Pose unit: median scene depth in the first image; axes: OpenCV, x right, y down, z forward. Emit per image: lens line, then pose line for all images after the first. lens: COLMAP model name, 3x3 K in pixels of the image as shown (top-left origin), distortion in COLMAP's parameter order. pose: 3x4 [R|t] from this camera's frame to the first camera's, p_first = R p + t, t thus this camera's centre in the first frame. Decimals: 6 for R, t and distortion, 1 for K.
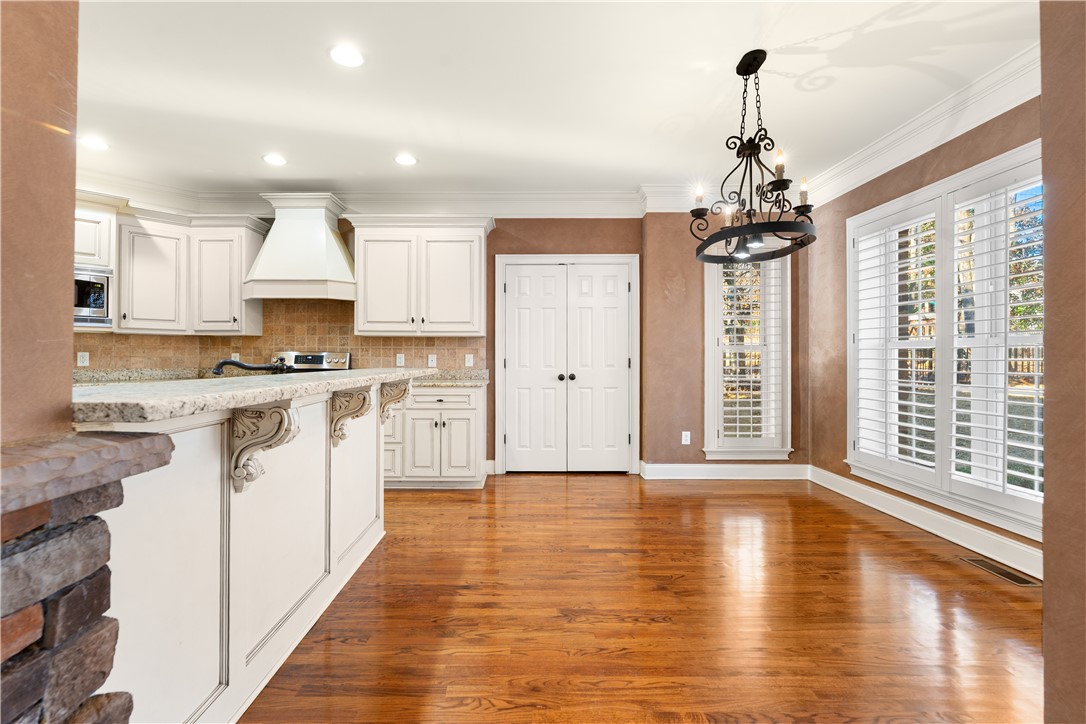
lens RADIAL K [[484.1, 0, 531.2], [0, 484.1, 355.5], [0, 0, 1]] dist [-0.001616, -0.000017]
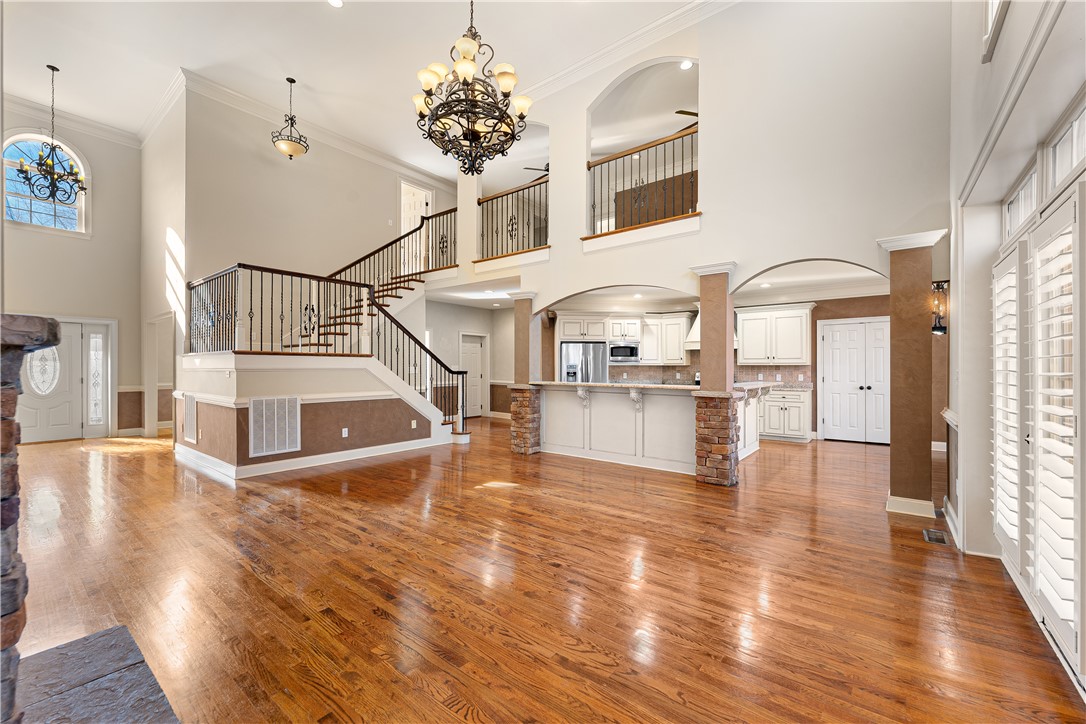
lens RADIAL K [[434.0, 0, 542.8], [0, 434.0, 367.8], [0, 0, 1]] dist [-0.004290, 0.000109]
pose [[0.777463, -0.004067, -0.628915, 0.153933], [0.004575, 0.999989, -0.000812, -0.031878], [0.628912, -0.002246, 0.777473, -0.952178]]
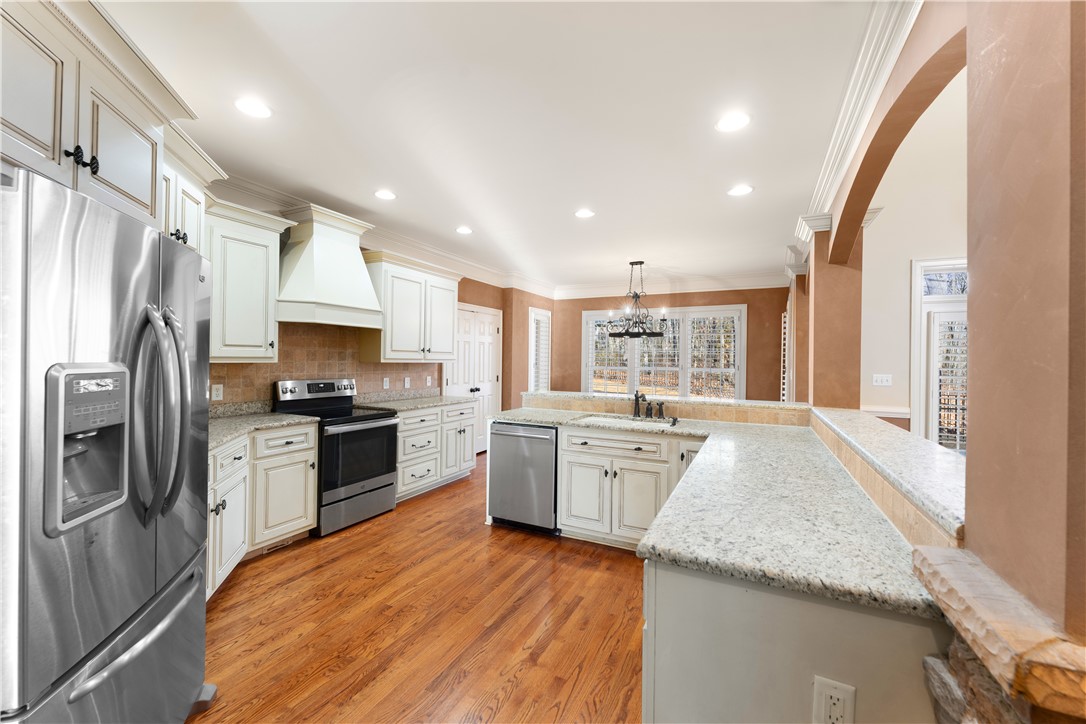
lens RADIAL K [[434.0, 0, 542.9], [0, 434.0, 359.7], [0, 0, 1]] dist [-0.004290, 0.000109]
pose [[0.437122, 0.002105, 0.899400, -1.035753], [-0.015046, 0.999874, 0.004972, -0.056850], [-0.899277, -0.015706, 0.437098, 0.252603]]
